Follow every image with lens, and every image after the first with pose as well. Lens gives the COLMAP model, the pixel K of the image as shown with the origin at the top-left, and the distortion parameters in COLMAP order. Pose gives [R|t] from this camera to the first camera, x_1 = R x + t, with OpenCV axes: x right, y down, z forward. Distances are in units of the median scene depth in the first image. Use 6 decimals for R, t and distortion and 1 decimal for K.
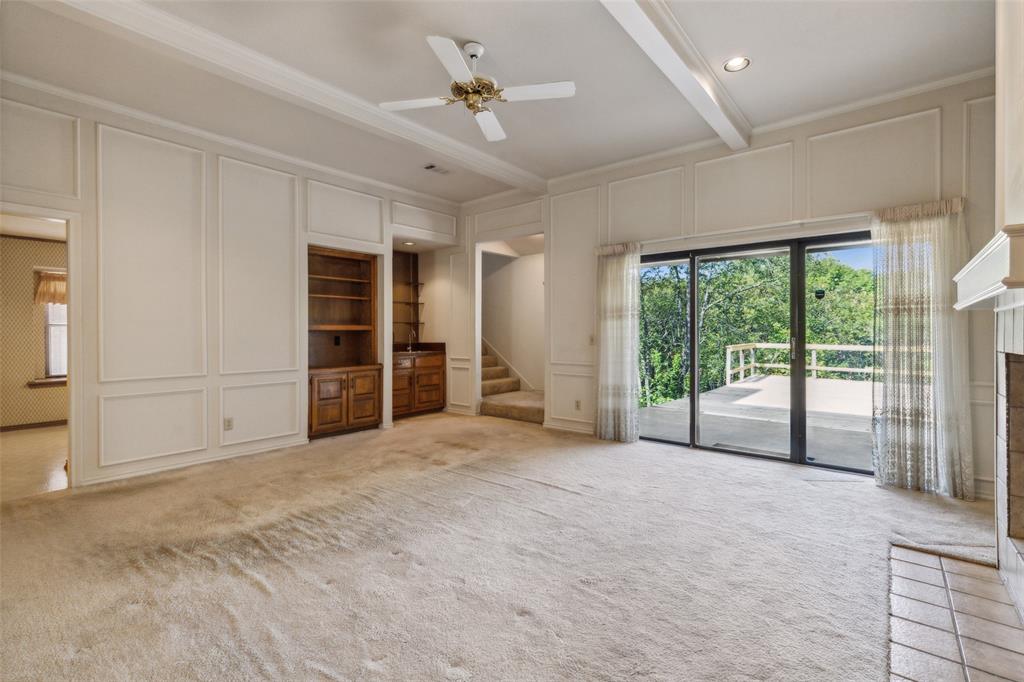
lens RADIAL K [[461.8, 0, 507.4], [0, 461.8, 334.4], [0, 0, 1]] dist [0.003058, -0.000117]
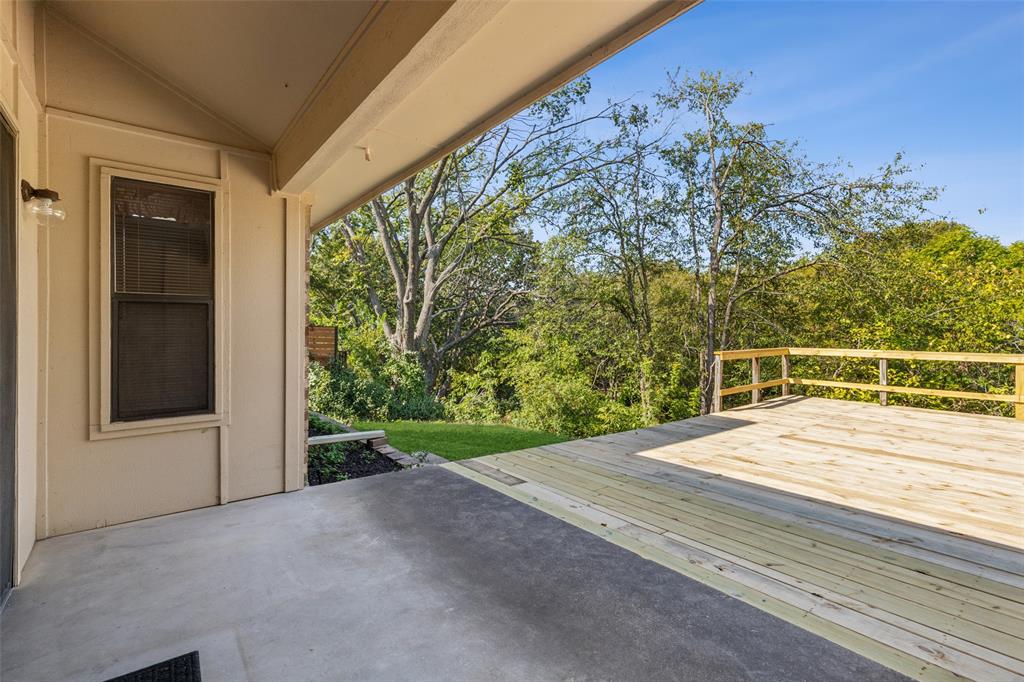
lens RADIAL K [[461.8, 0, 510.7], [0, 461.8, 337.2], [0, 0, 1]] dist [0.003058, -0.000117]
pose [[0.978929, 0.004561, -0.204148, 0.274524], [-0.003433, 0.999977, 0.005878, 0.001017], [0.204170, -0.005053, 0.978922, 0.262506]]
